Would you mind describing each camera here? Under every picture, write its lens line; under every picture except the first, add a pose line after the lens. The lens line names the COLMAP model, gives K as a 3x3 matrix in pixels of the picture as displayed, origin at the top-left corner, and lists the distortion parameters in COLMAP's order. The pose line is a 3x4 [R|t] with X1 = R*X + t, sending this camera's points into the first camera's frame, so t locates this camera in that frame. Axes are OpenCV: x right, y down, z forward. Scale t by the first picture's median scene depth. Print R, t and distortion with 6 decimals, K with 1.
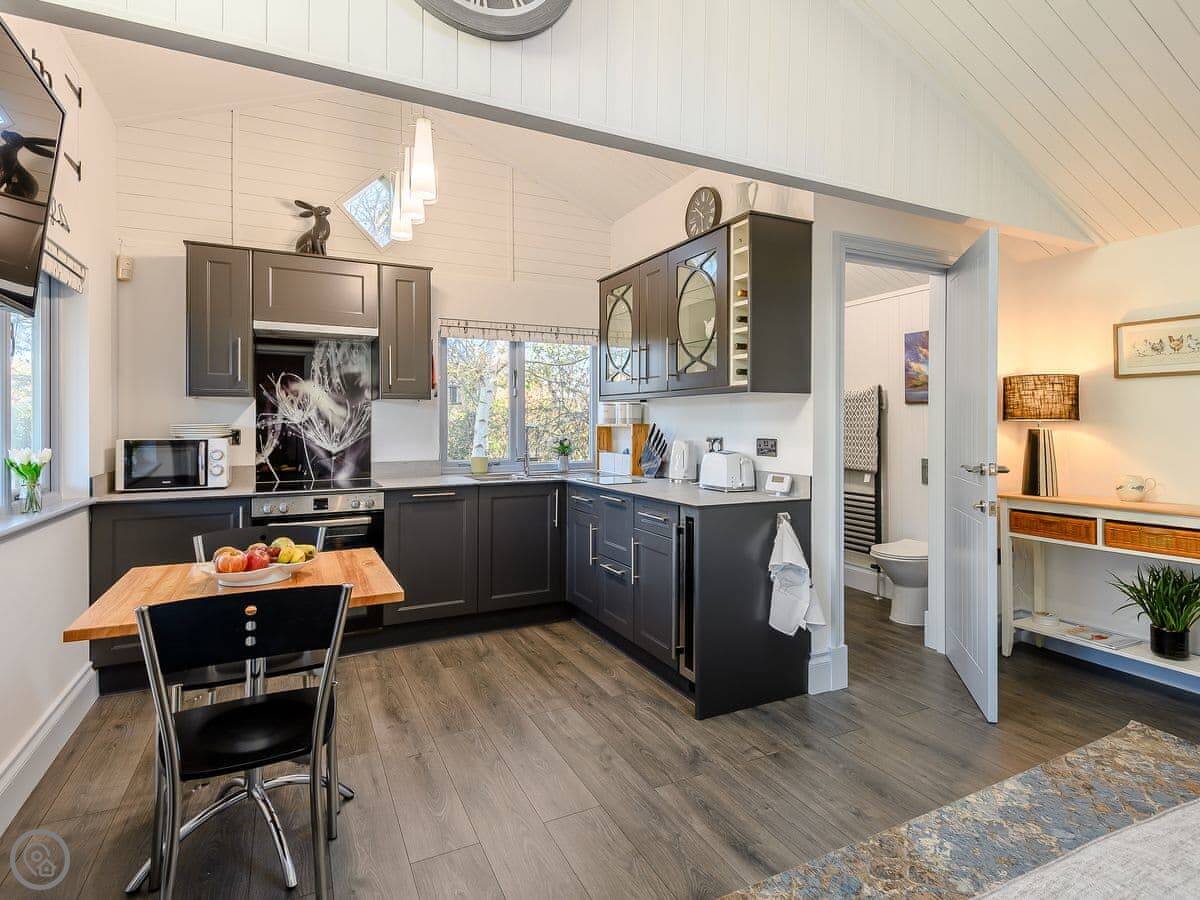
lens RADIAL K [[627.2, 0, 622.4], [0, 627.2, 416.2], [0, 0, 1]] dist [0.006047, -0.009264]
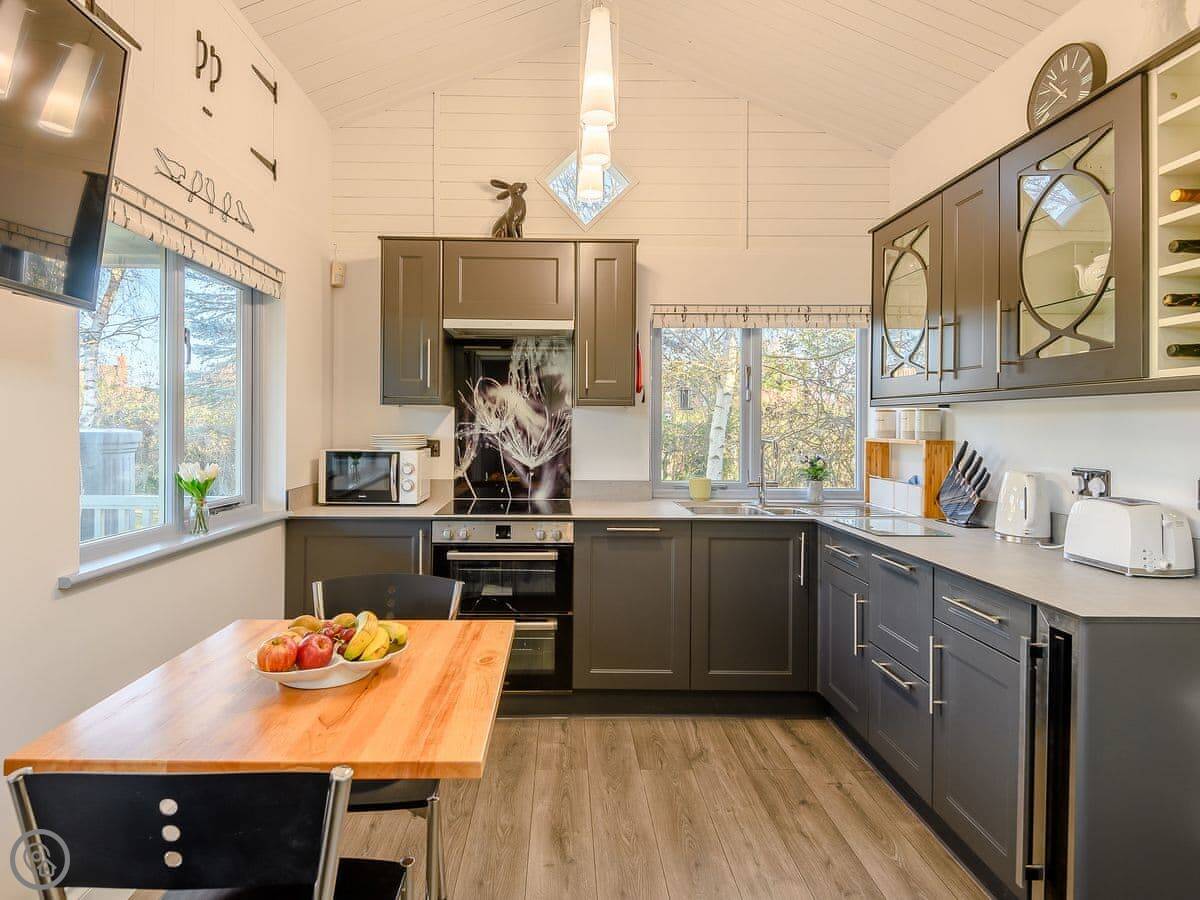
lens RADIAL K [[645.1, 0, 571.8], [0, 645.1, 421.4], [0, 0, 1]] dist [0.024916, -0.023528]
pose [[0.893195, 0.005514, -0.449635, -0.012444], [-0.004198, 0.999983, 0.003924, -0.012019], [0.449650, -0.001617, 0.893204, 0.276833]]
